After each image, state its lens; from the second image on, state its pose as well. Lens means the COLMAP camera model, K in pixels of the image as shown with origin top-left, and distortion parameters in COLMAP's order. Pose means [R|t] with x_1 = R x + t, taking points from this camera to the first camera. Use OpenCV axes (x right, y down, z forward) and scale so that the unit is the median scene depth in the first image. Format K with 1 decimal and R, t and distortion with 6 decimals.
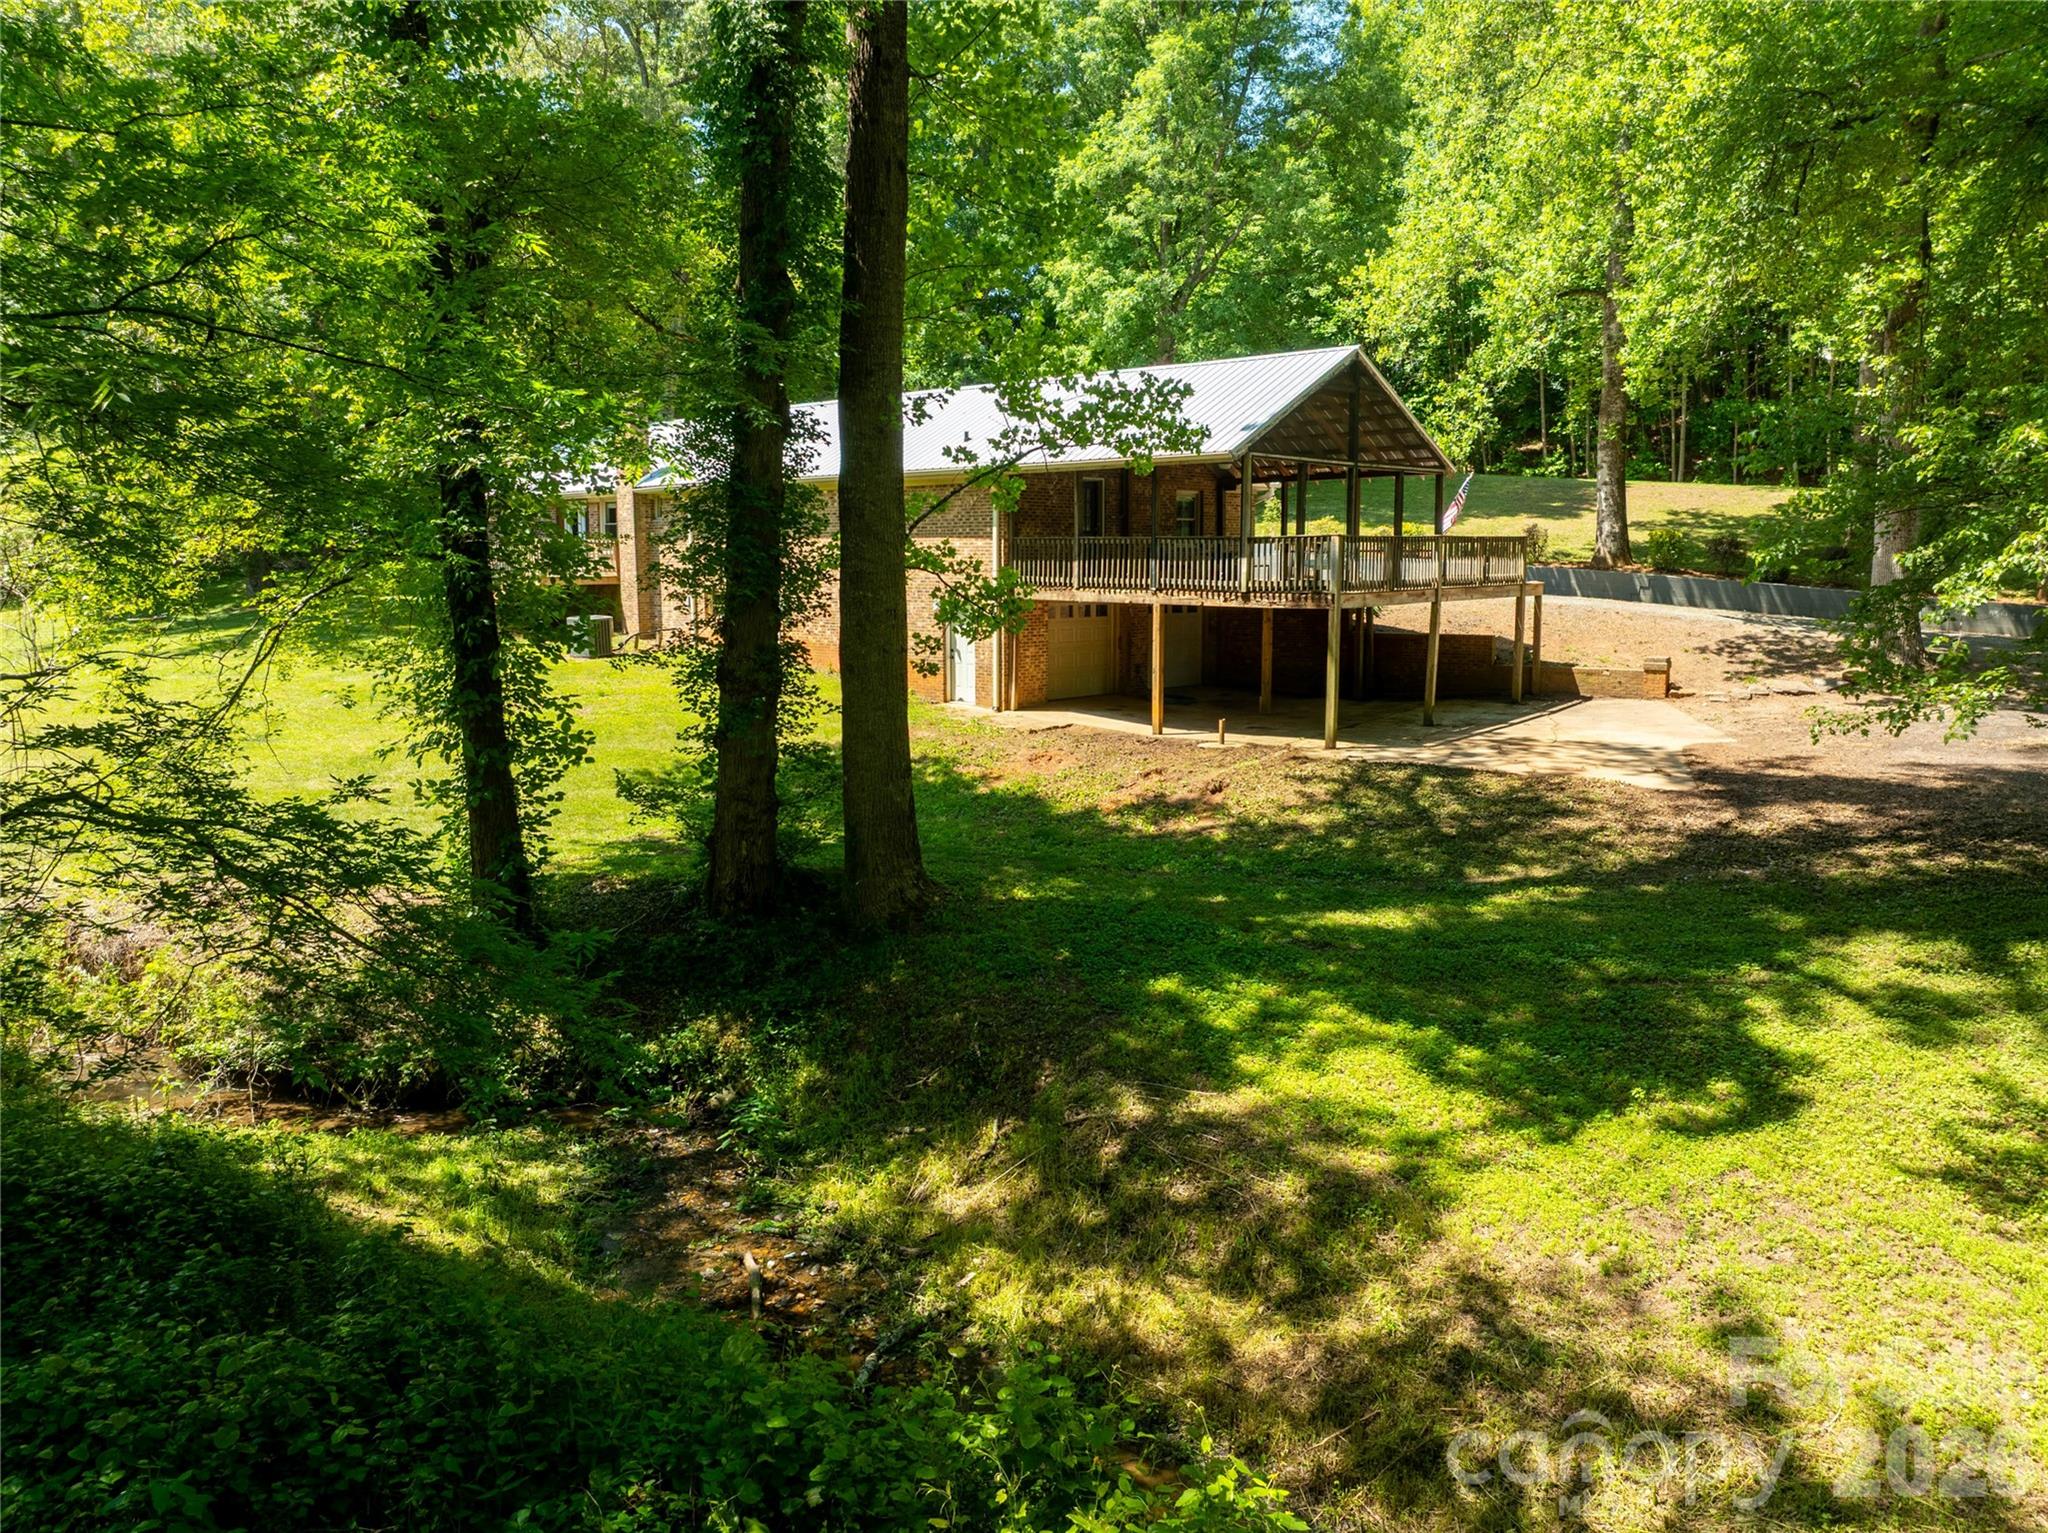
lens RADIAL K [[1455.6, 0, 1084.8], [0, 1455.6, 738.3], [0, 0, 1]] dist [-0.044210, 0.005747]
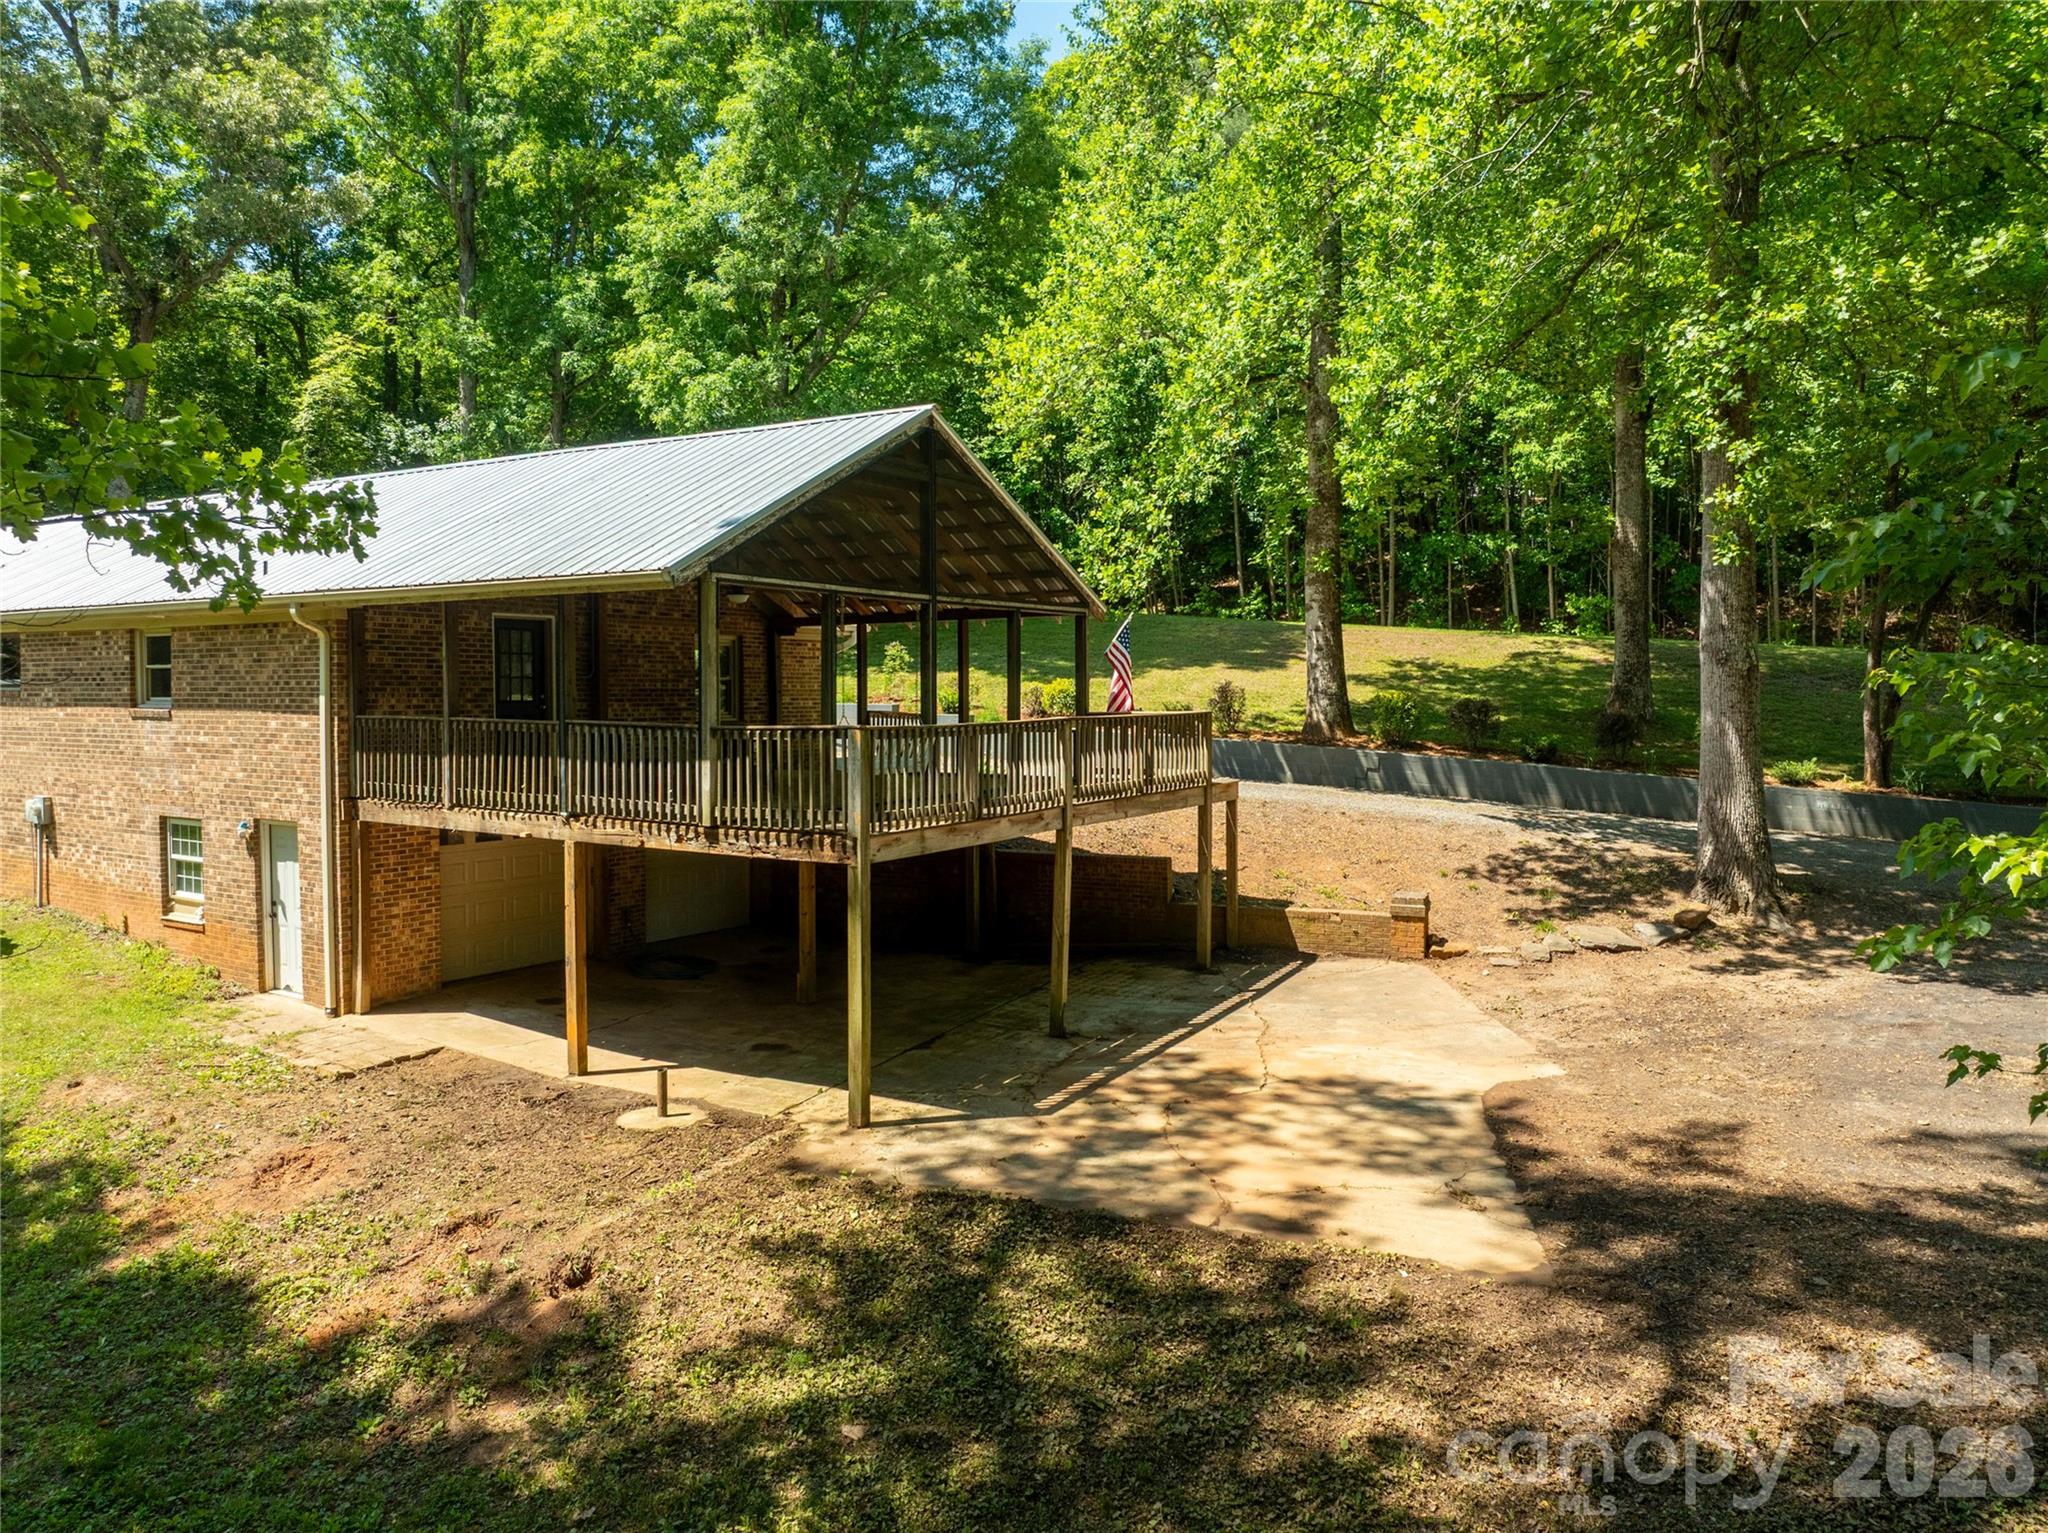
lens RADIAL K [[1455.6, 0, 1020.9], [0, 1455.6, 768.5], [0, 0, 1]] dist [-0.044210, 0.005747]
pose [[0.988607, -0.005855, 0.150408, 0.102478], [0.016754, 0.997314, -0.071301, -0.057674], [-0.149587, 0.073009, 0.986049, 0.312060]]
